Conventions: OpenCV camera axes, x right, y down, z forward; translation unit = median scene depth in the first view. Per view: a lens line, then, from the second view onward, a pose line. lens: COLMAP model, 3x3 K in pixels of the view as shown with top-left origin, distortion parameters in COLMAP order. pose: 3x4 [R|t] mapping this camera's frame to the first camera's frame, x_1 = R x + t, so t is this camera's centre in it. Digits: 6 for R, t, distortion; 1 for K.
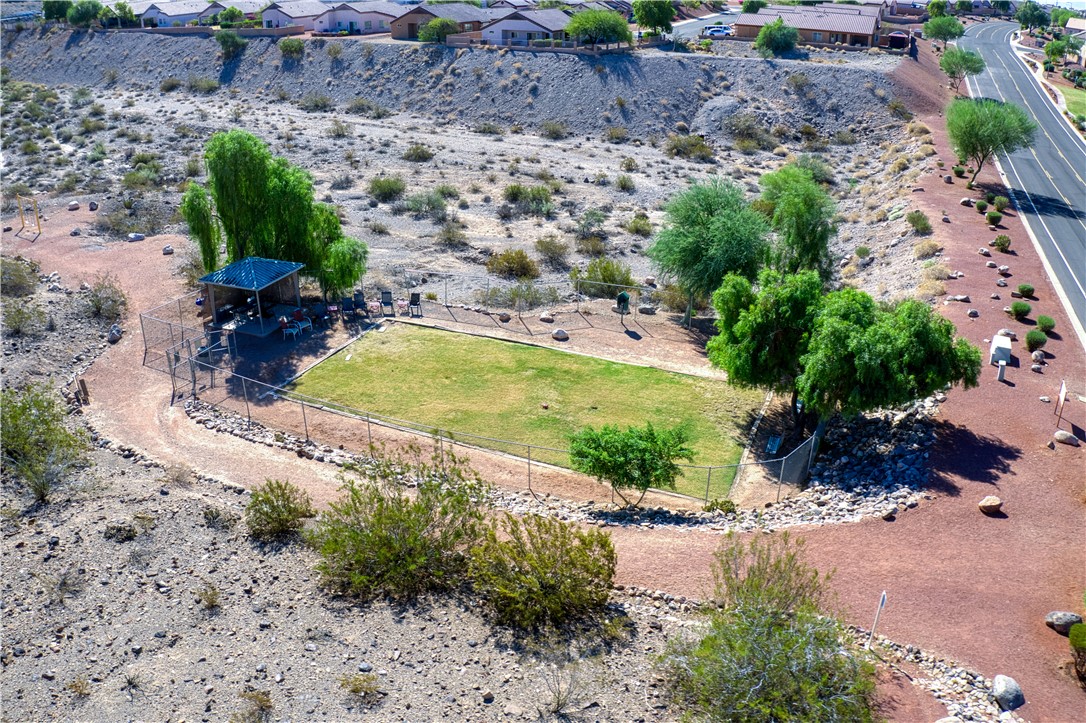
lens RADIAL K [[864.4, 0, 520.3], [0, 864.4, 352.3], [0, 0, 1]] dist [-0.204921, 0.013852]
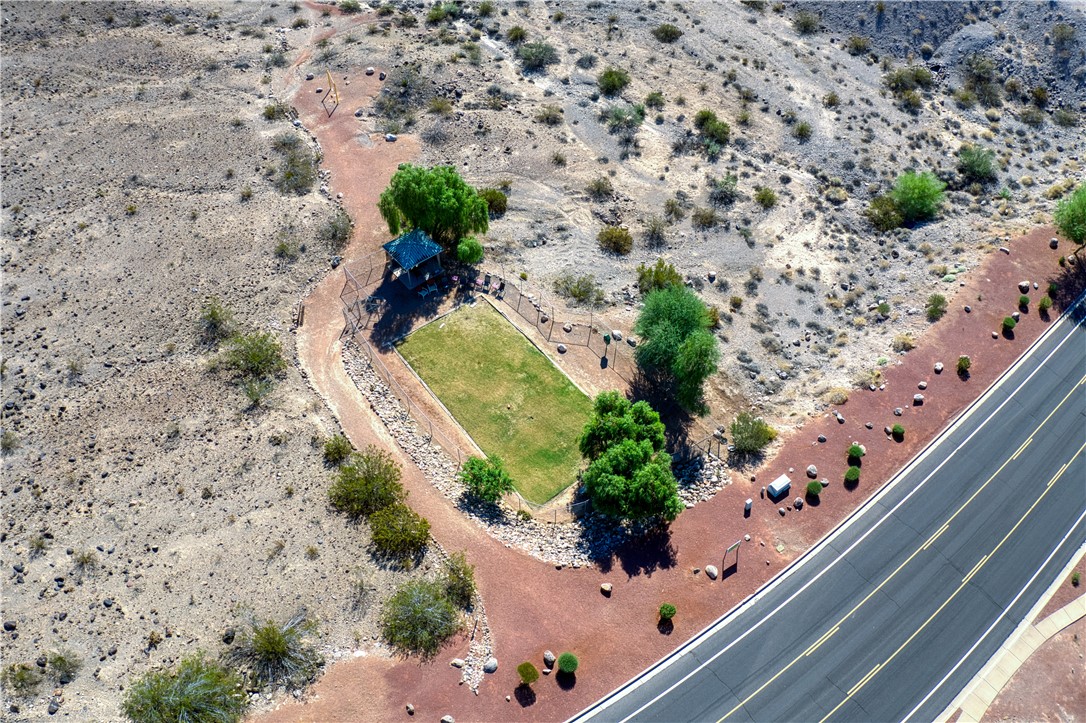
lens RADIAL K [[864.4, 0, 520.3], [0, 864.4, 352.3], [0, 0, 1]] dist [-0.204921, 0.013852]
pose [[0.875044, 0.360173, -0.323378, 0.489086], [-0.186038, 0.867013, 0.462254, -0.725923], [0.446864, -0.344332, 0.825680, -0.389513]]
